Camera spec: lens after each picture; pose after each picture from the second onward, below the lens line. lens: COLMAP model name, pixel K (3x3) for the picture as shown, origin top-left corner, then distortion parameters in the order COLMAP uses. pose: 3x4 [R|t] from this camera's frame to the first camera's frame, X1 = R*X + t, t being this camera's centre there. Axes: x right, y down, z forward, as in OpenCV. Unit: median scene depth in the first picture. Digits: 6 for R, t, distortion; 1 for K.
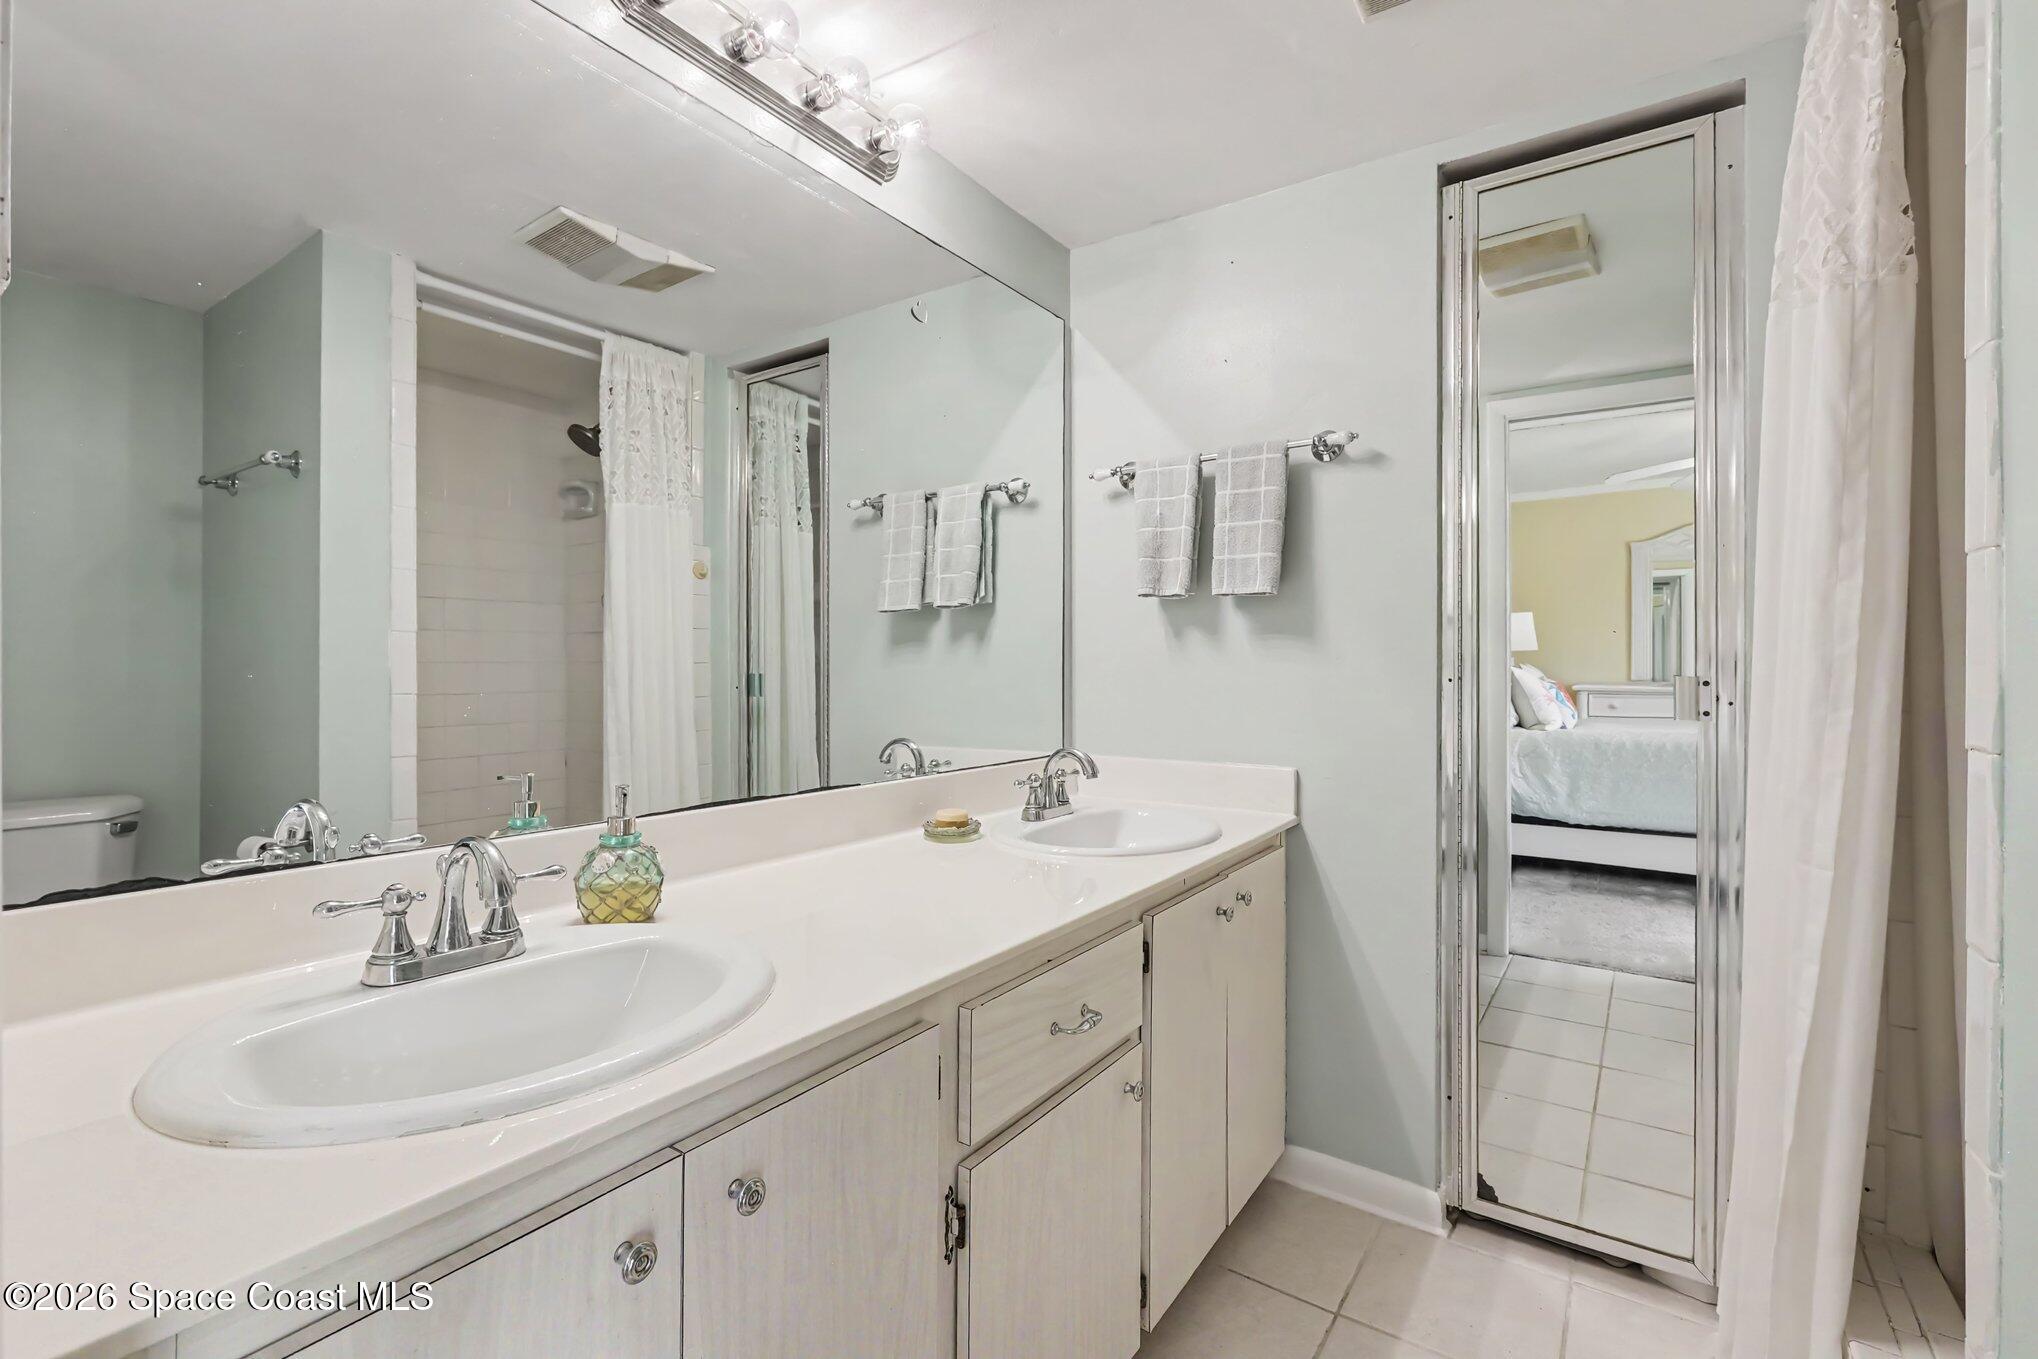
lens RADIAL K [[913.4, 0, 1007.2], [0, 913.4, 672.2], [0, 0, 1]] dist [-0.009405, 0.000562]
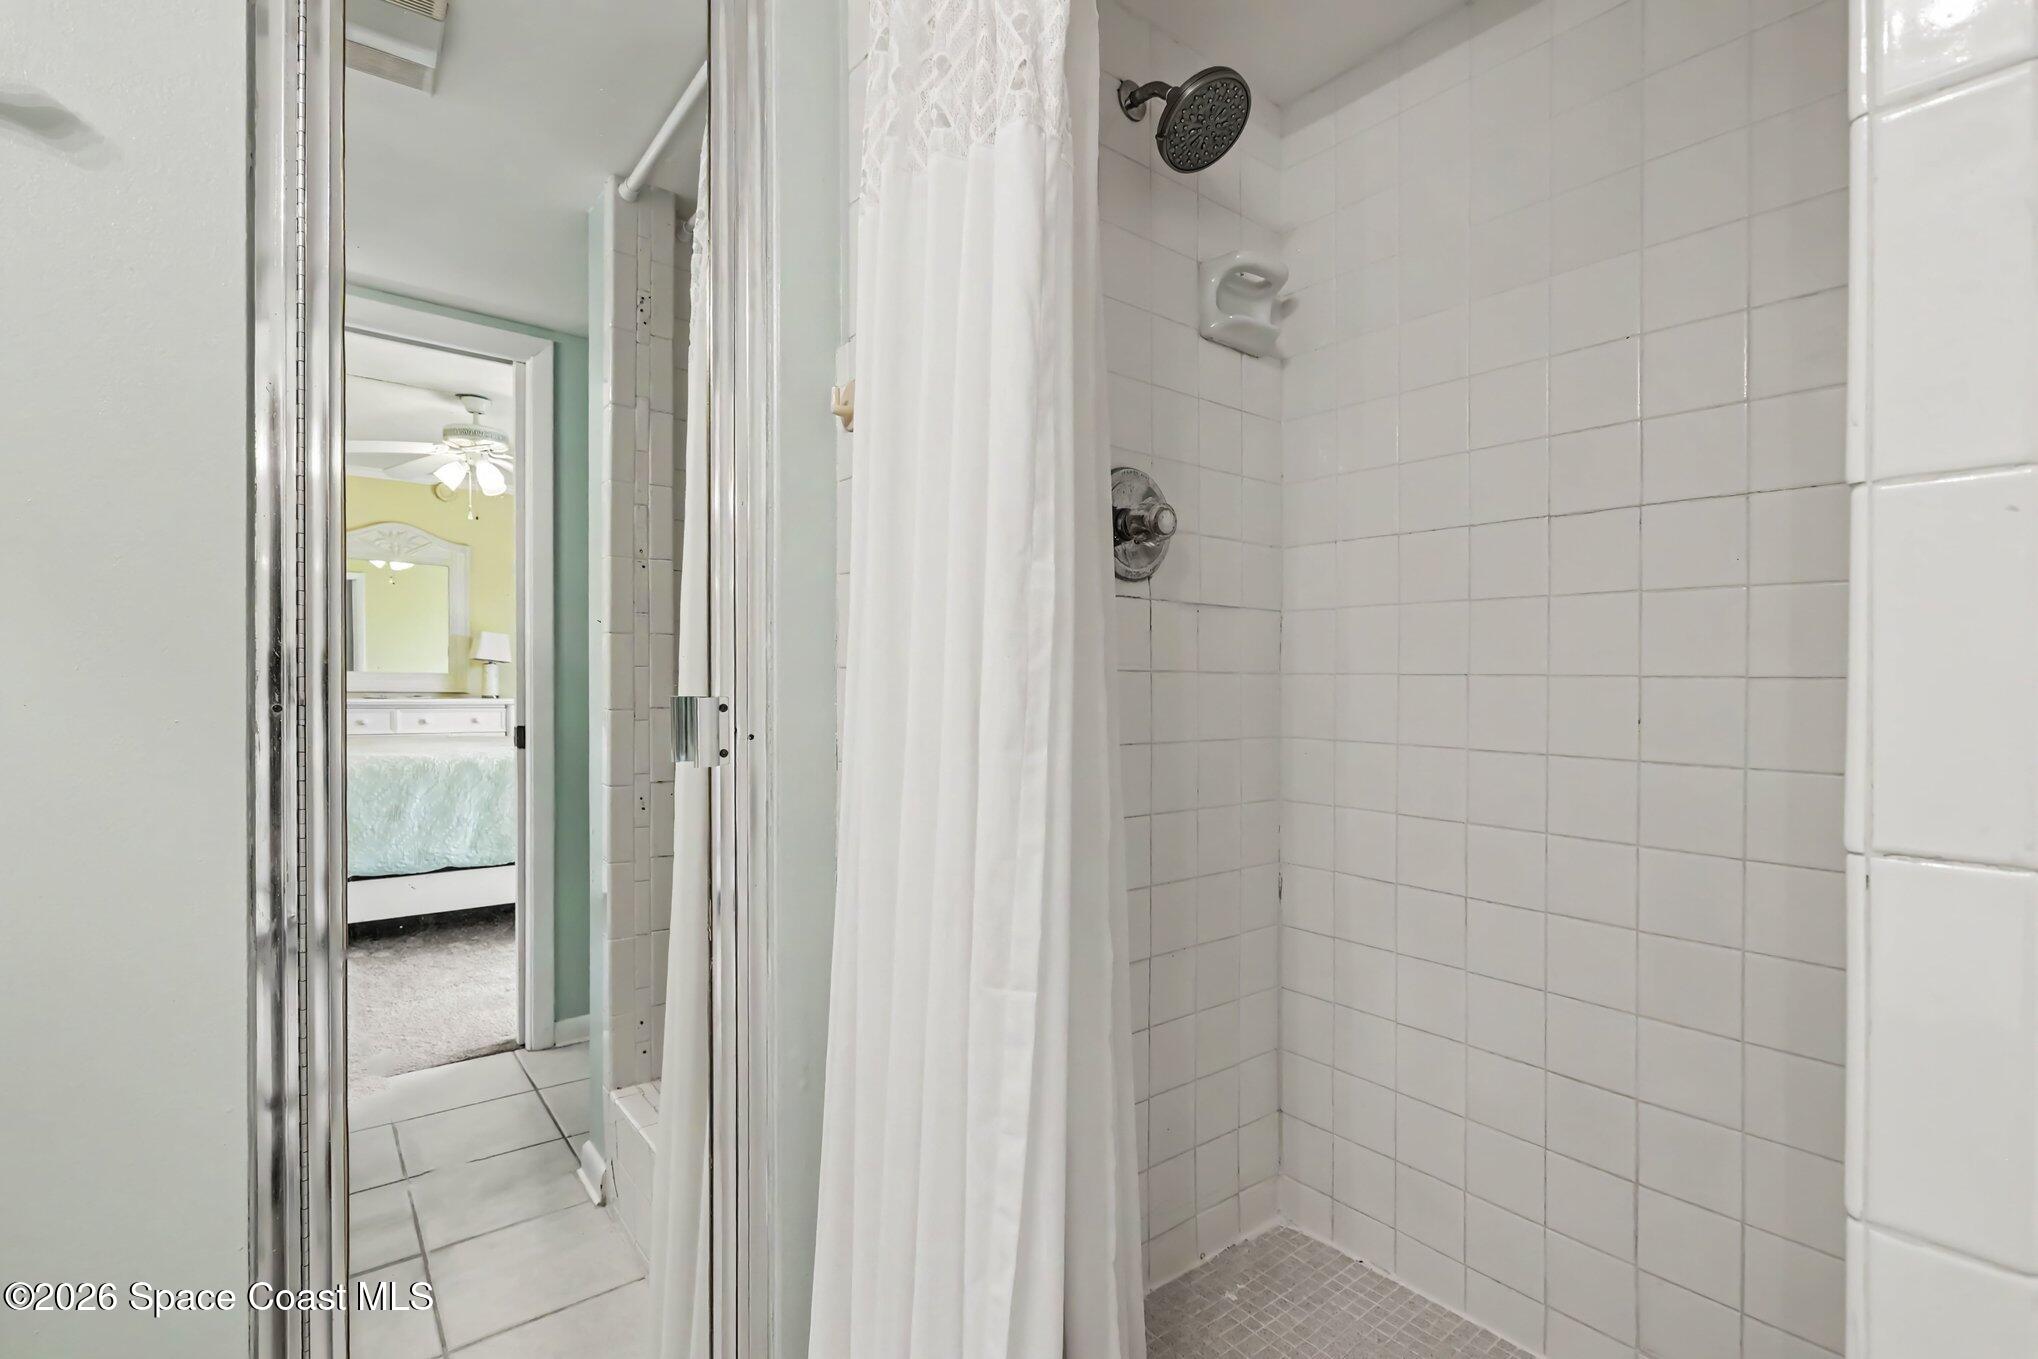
lens RADIAL K [[913.4, 0, 1007.2], [0, 913.4, 672.2], [0, 0, 1]] dist [-0.009405, 0.000562]
pose [[0.393317, 0.000774, 0.919402, 0.283340], [0.012465, 0.999903, -0.006174, -0.013820], [-0.919318, 0.013888, 0.393270, 0.748166]]
